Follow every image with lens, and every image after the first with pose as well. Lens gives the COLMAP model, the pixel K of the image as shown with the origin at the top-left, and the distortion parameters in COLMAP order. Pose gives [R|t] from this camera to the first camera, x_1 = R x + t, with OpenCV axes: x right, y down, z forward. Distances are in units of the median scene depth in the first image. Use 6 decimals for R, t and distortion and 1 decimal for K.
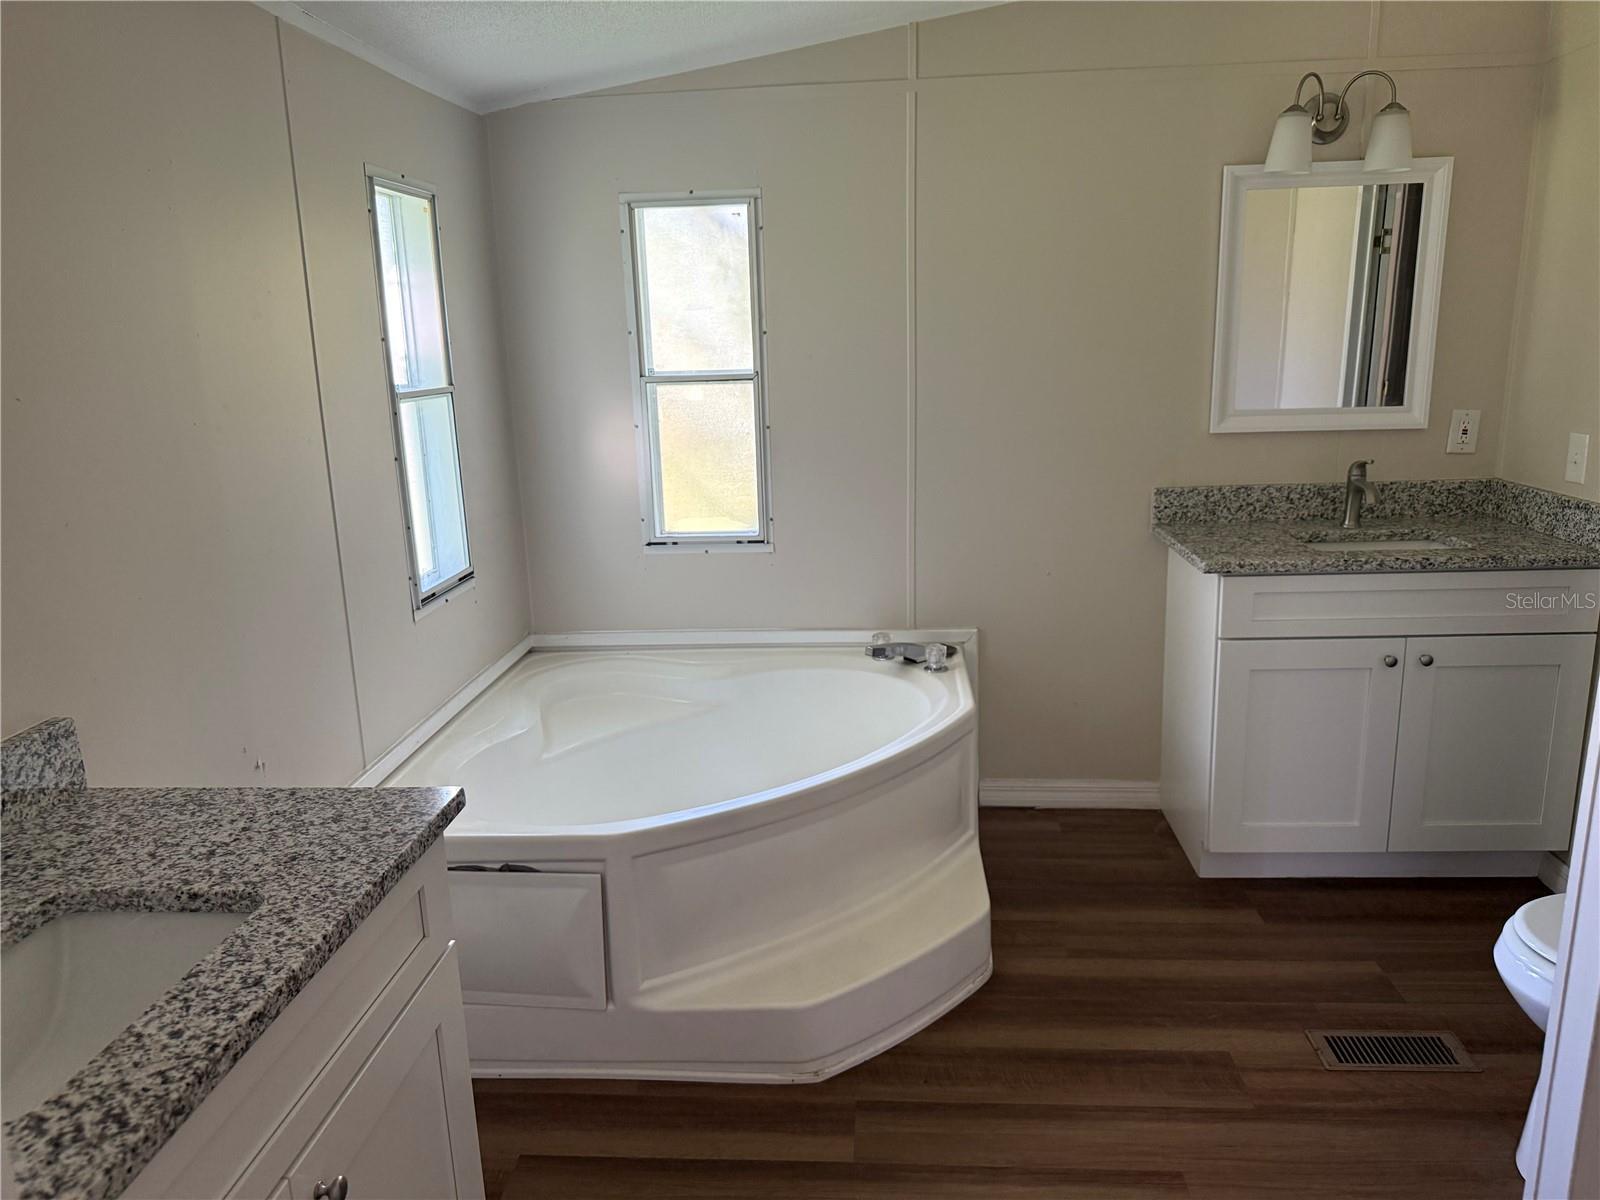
lens RADIAL K [[1114.9, 0, 806.5], [0, 1114.9, 605.6], [0, 0, 1]] dist [0.116643, -0.215353]
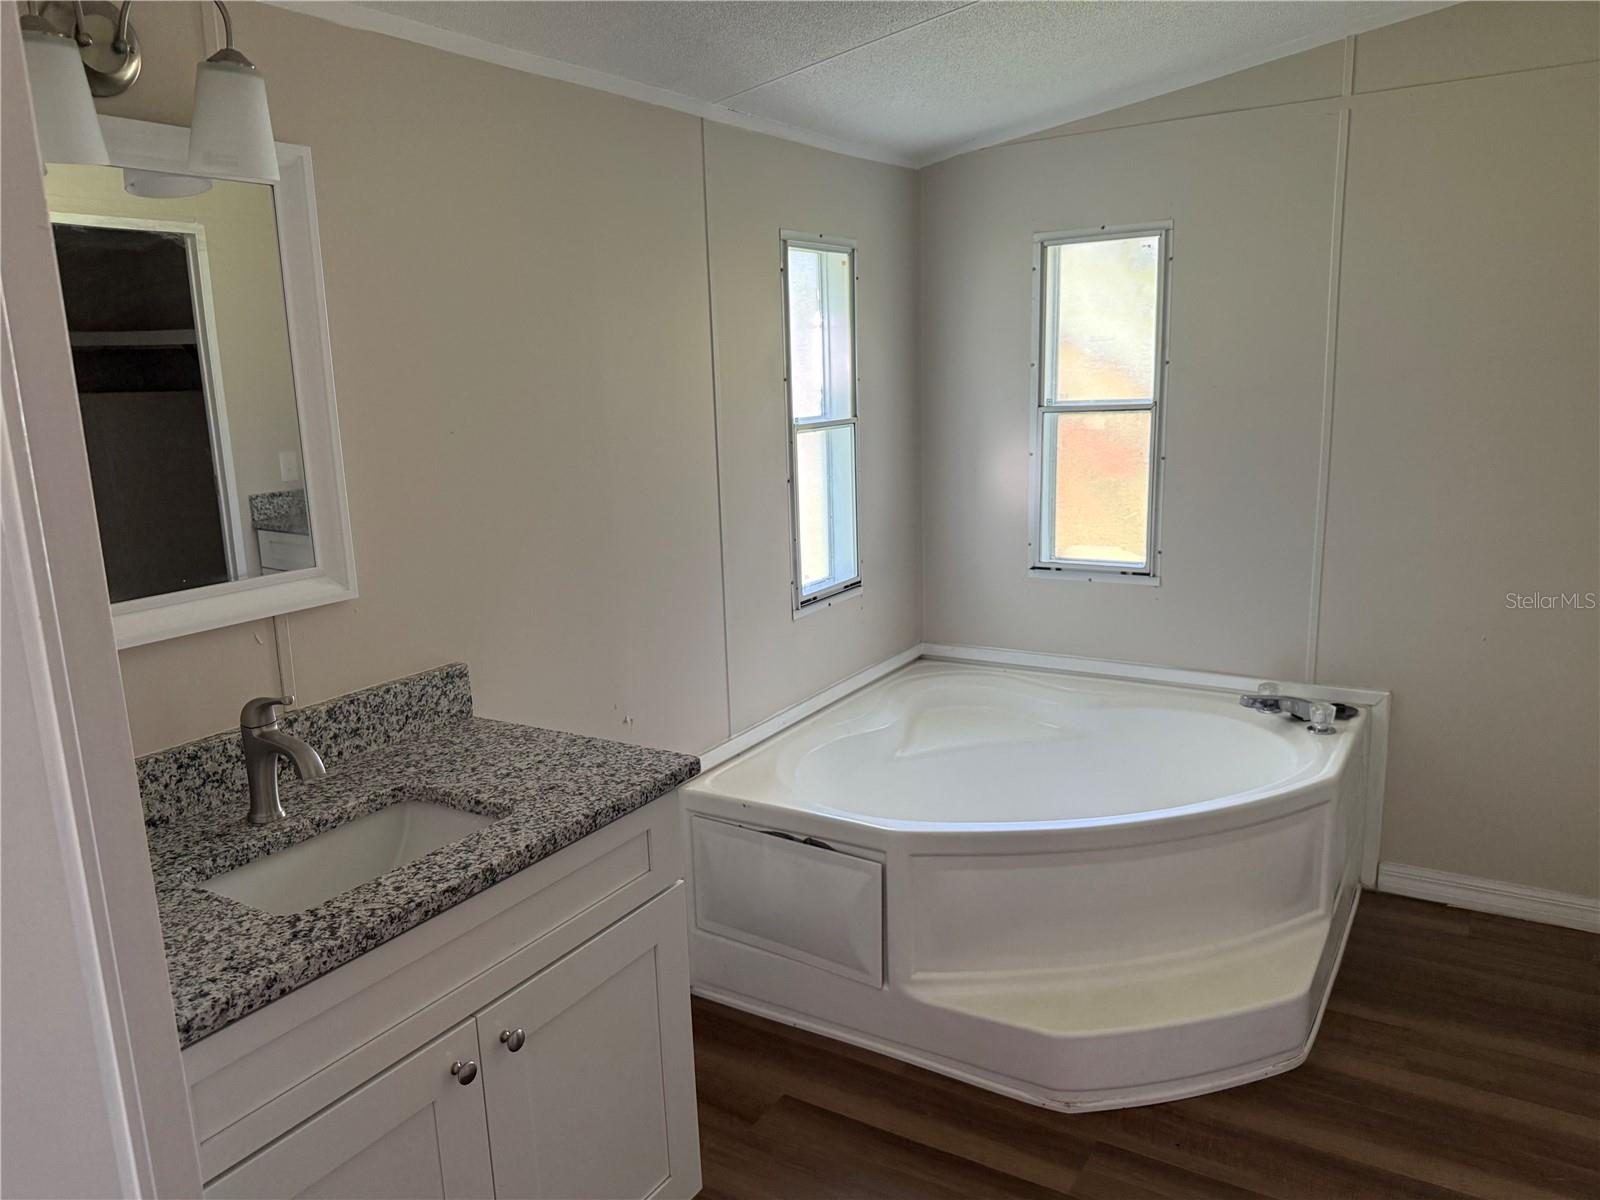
lens RADIAL K [[1114.9, 0, 806.5], [0, 1114.9, 605.6], [0, 0, 1]] dist [0.116643, -0.215353]
pose [[0.886448, 0.095638, -0.452839, 0.164045], [-0.100616, 0.994839, 0.013147, -0.015002], [0.451759, 0.033908, 0.891496, -0.016793]]
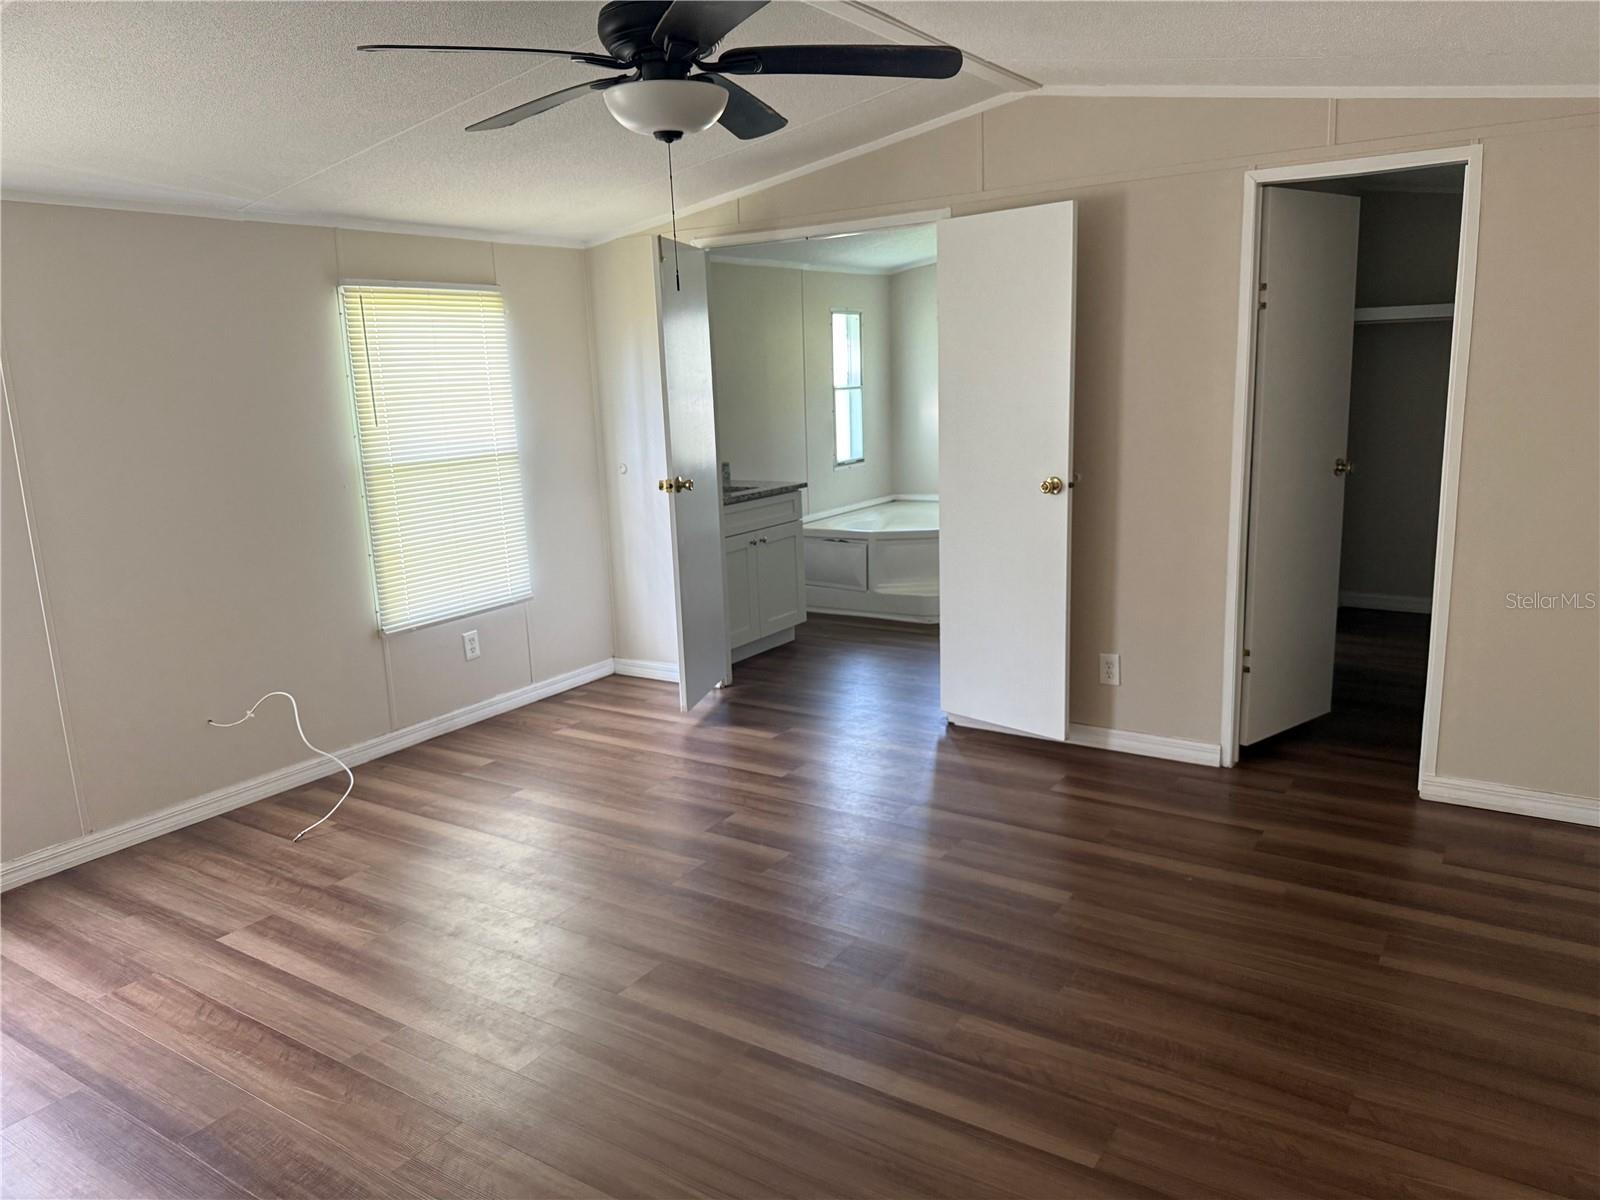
lens RADIAL K [[1114.9, 0, 806.5], [0, 1114.9, 605.6], [0, 0, 1]] dist [0.116643, -0.215353]
pose [[0.872301, 0.100961, -0.478433, 0.828764], [-0.104828, 0.994315, 0.018698, 0.265180], [0.477600, 0.033843, 0.877925, -1.258286]]
